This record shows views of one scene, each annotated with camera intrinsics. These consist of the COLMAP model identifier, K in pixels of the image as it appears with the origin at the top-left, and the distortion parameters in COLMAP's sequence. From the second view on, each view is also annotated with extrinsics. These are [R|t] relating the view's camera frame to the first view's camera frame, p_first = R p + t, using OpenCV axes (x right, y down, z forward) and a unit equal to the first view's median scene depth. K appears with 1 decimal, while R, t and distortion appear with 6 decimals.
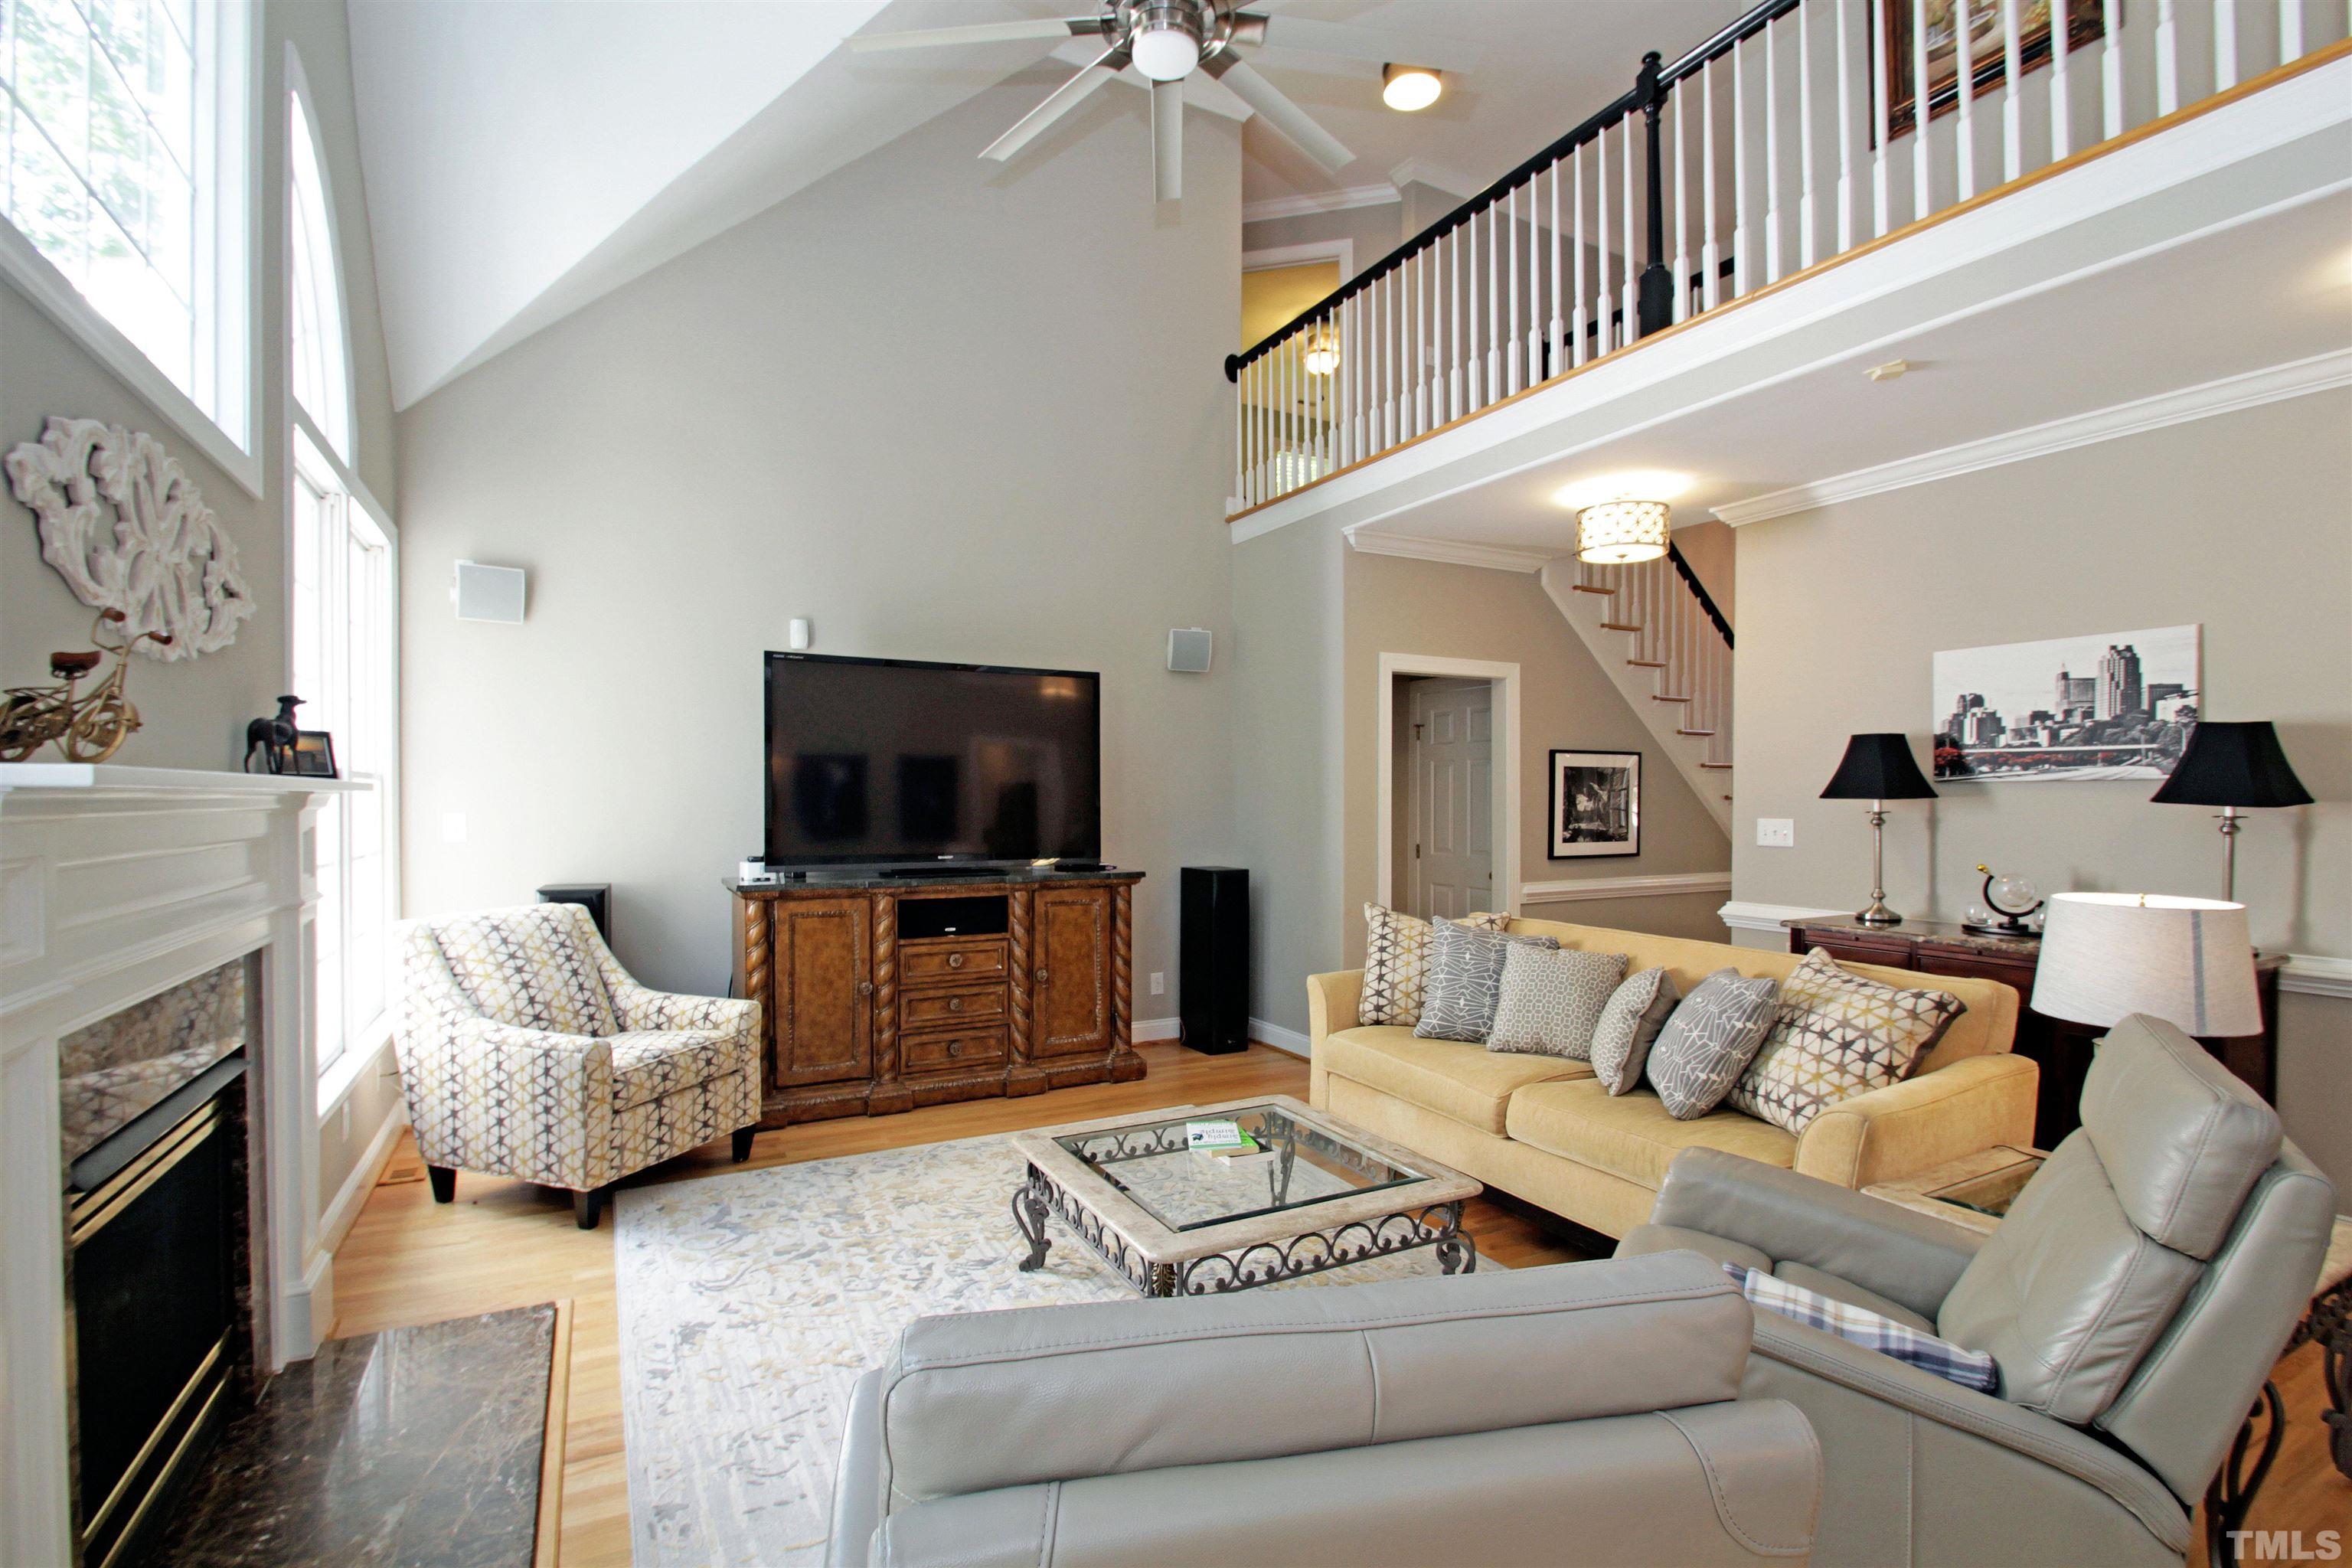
lens RADIAL K [[1092.8, 0, 1186.1], [0, 1092.8, 810.6], [0, 0, 1]] dist [-0.000451, -0.009218]
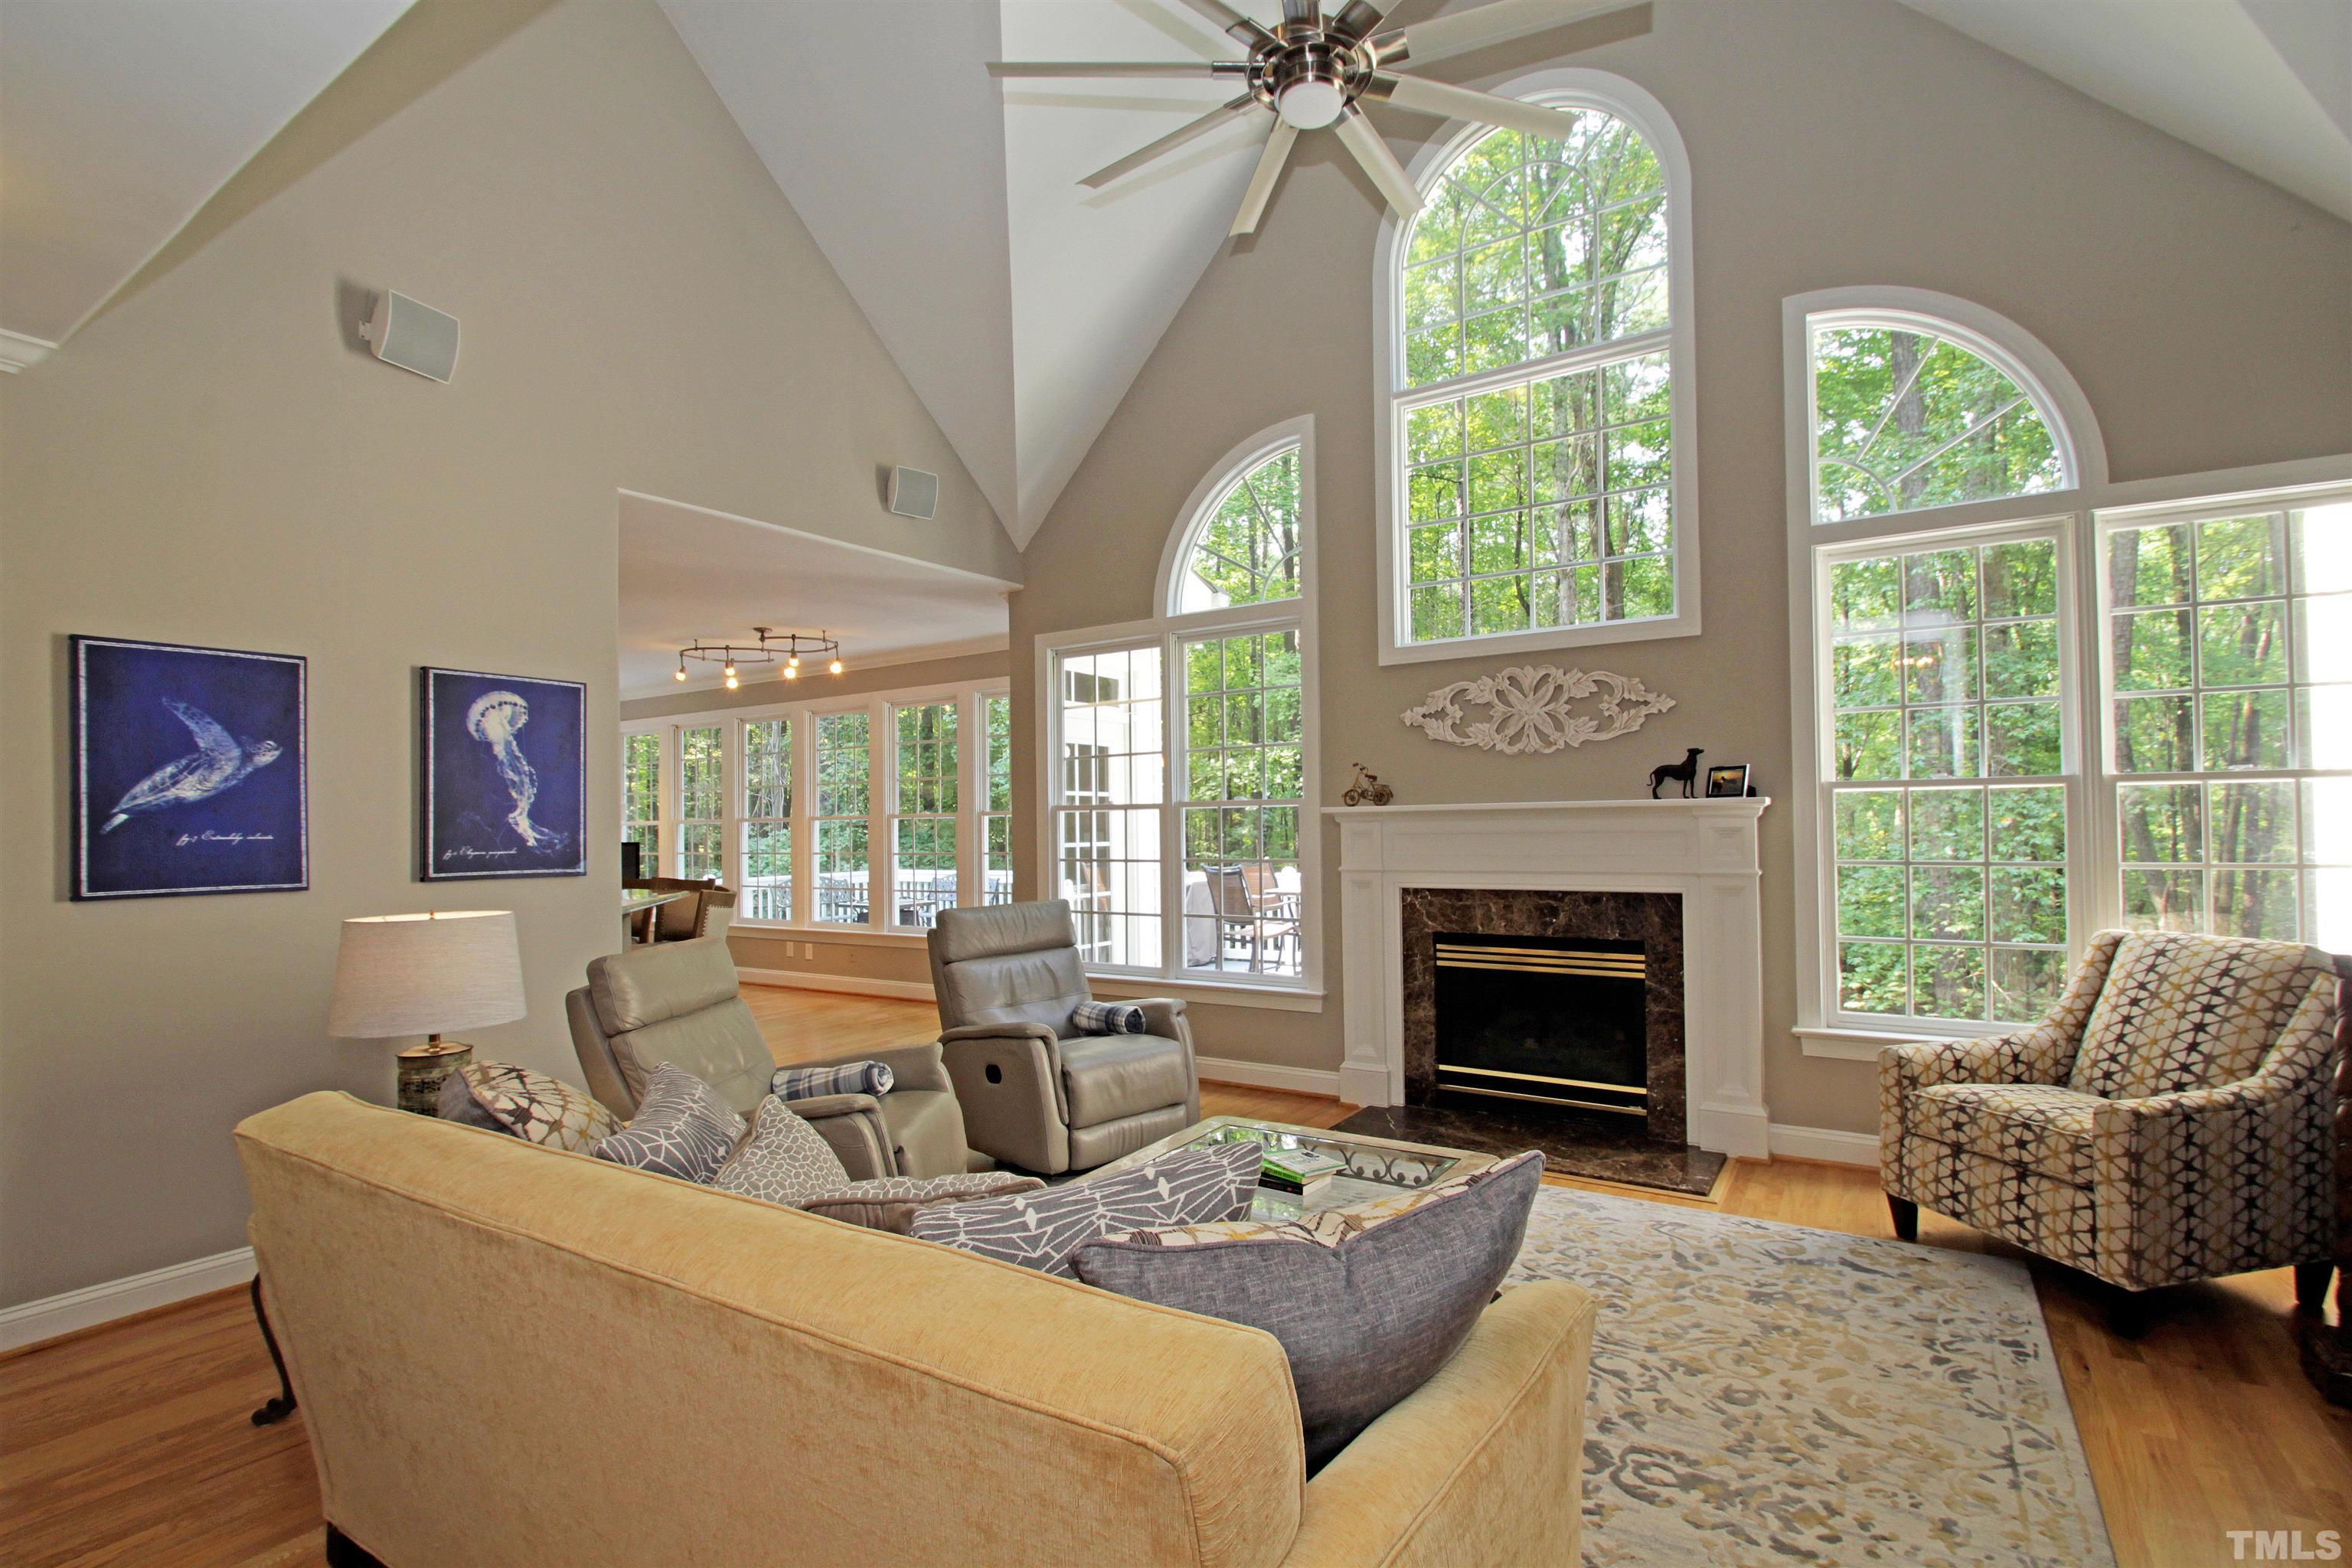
lens RADIAL K [[1092.8, 0, 1186.1], [0, 1092.8, 810.6], [0, 0, 1]] dist [-0.000451, -0.009218]
pose [[-0.872695, 0.005136, -0.488239, 0.474761], [0.005931, 0.999982, -0.000081, -0.009283], [0.488230, -0.002967, -0.872710, 1.451218]]
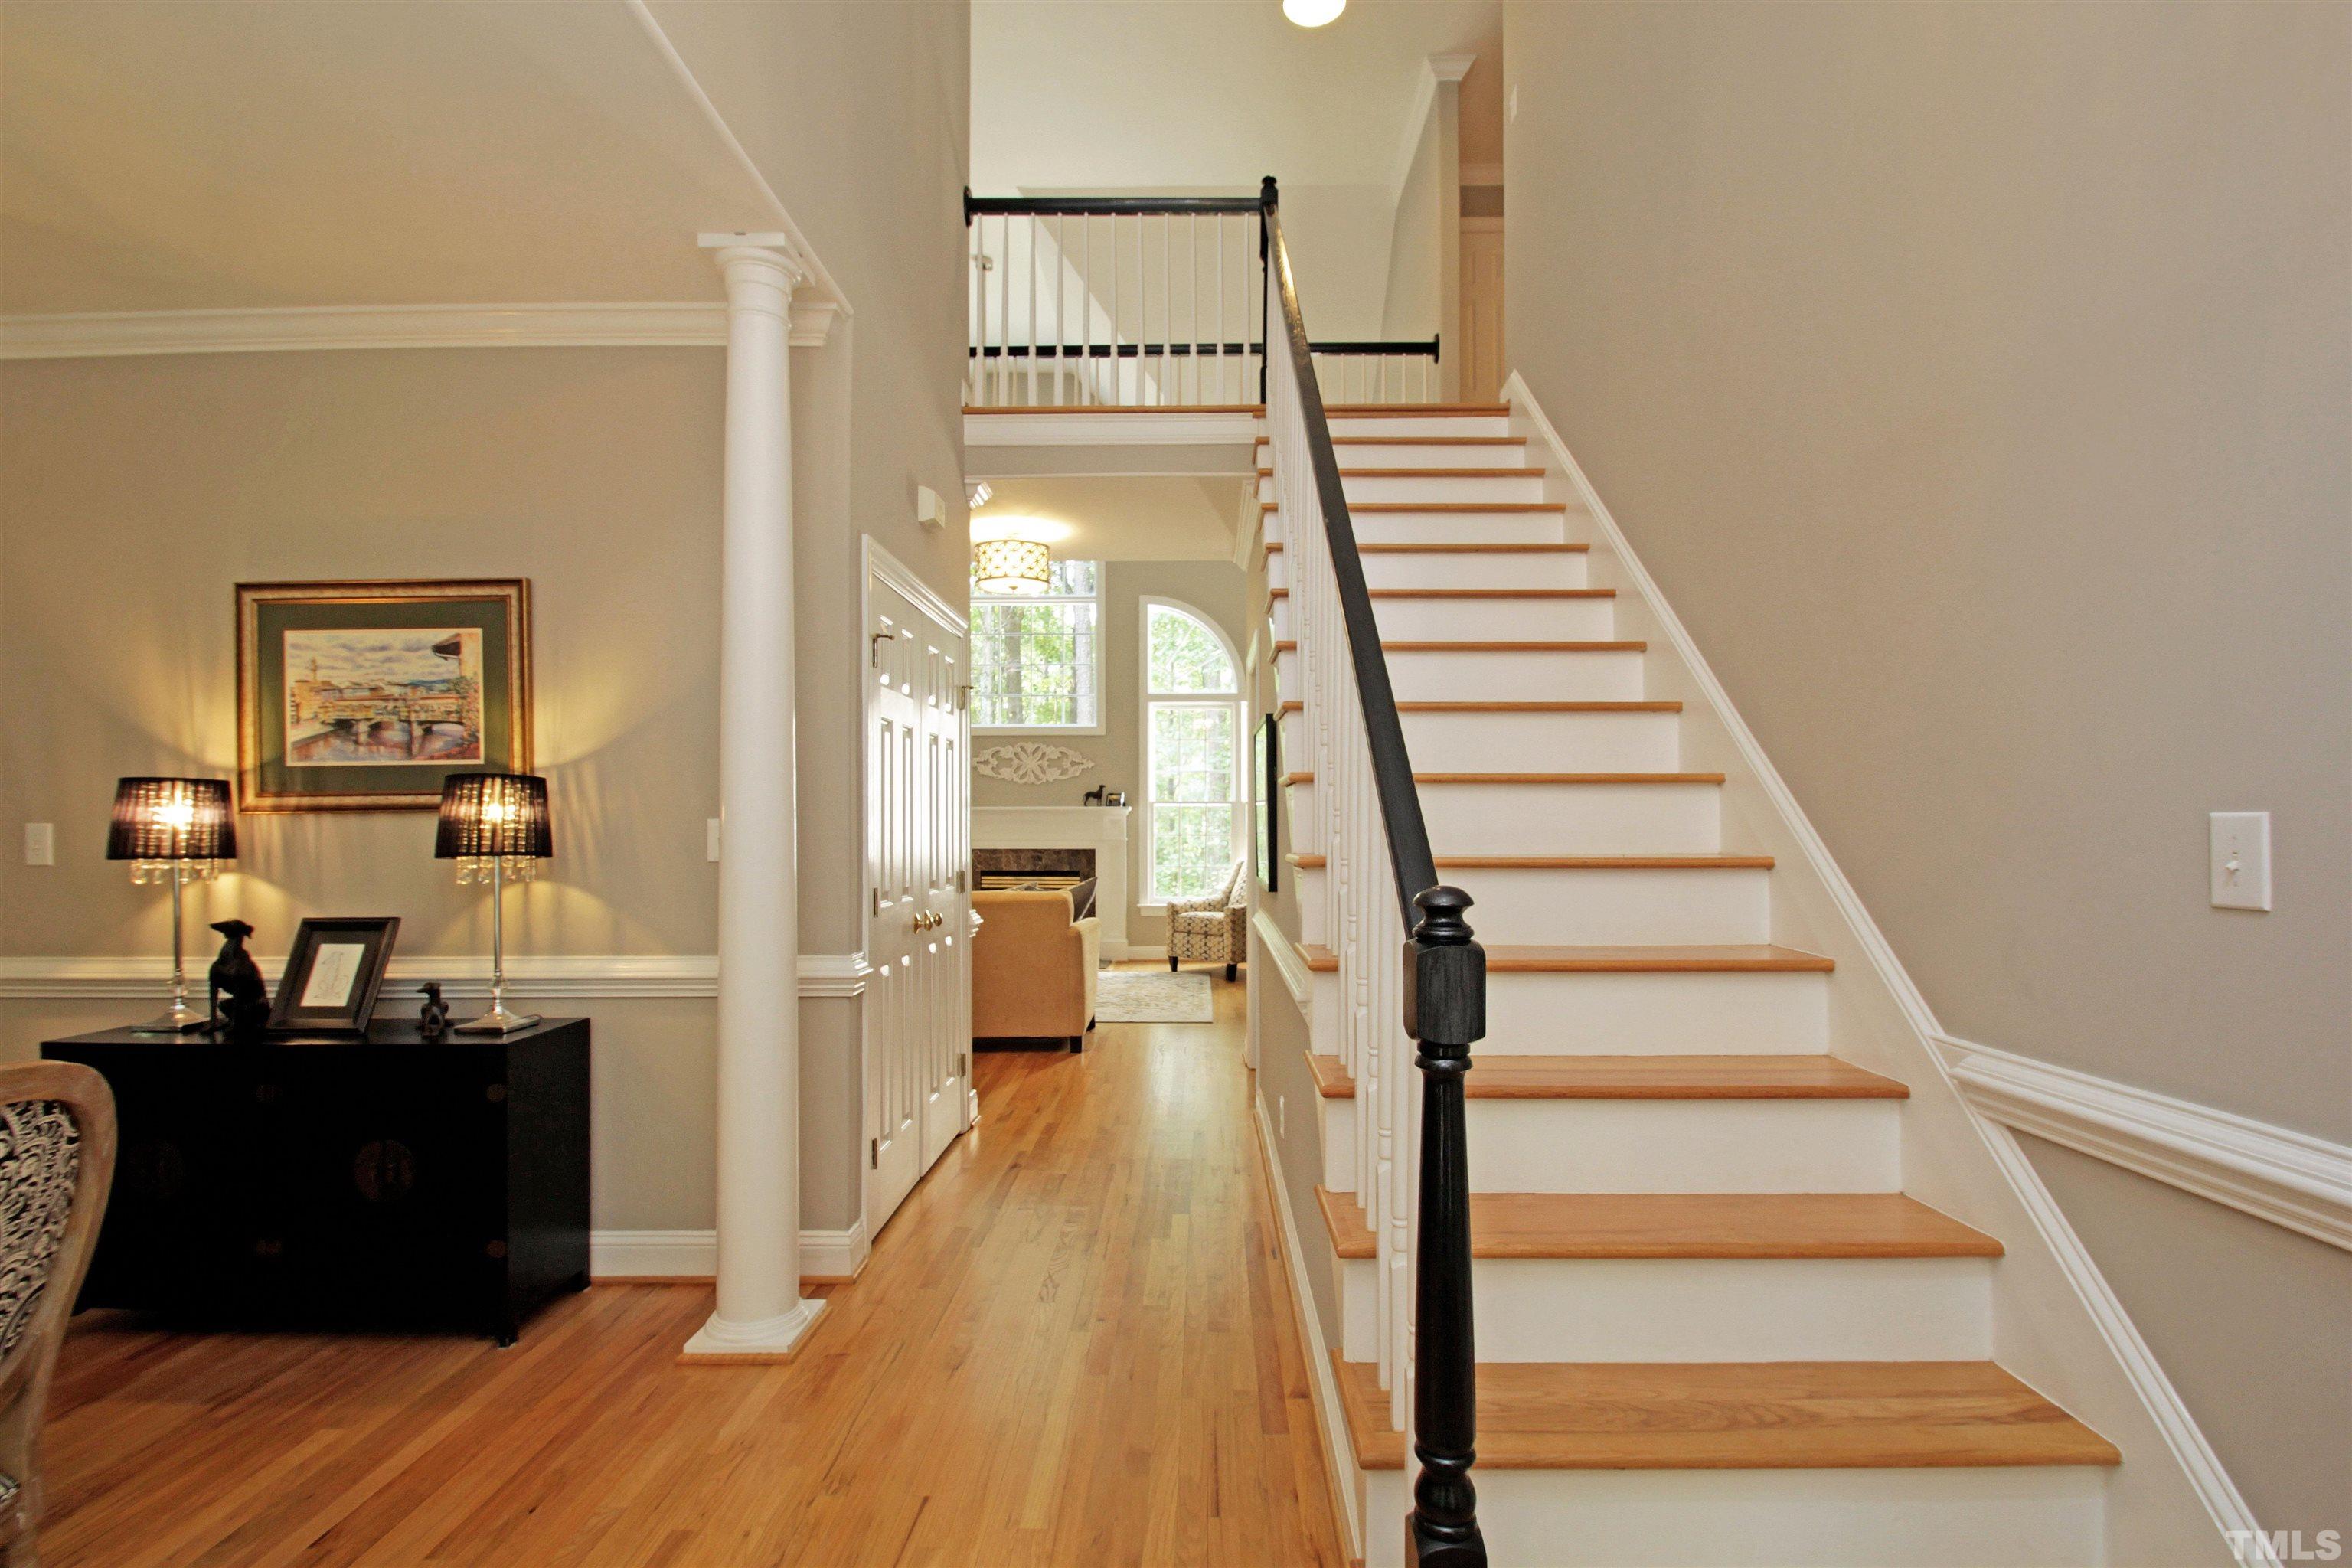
lens RADIAL K [[1092.8, 0, 1186.1], [0, 1092.8, 810.6], [0, 0, 1]] dist [-0.000451, -0.009218]
pose [[-0.484726, -0.010832, -0.874599, 1.666578], [-0.010075, 0.999926, -0.006801, 0.006574], [0.874608, 0.005515, -0.484799, 2.173817]]
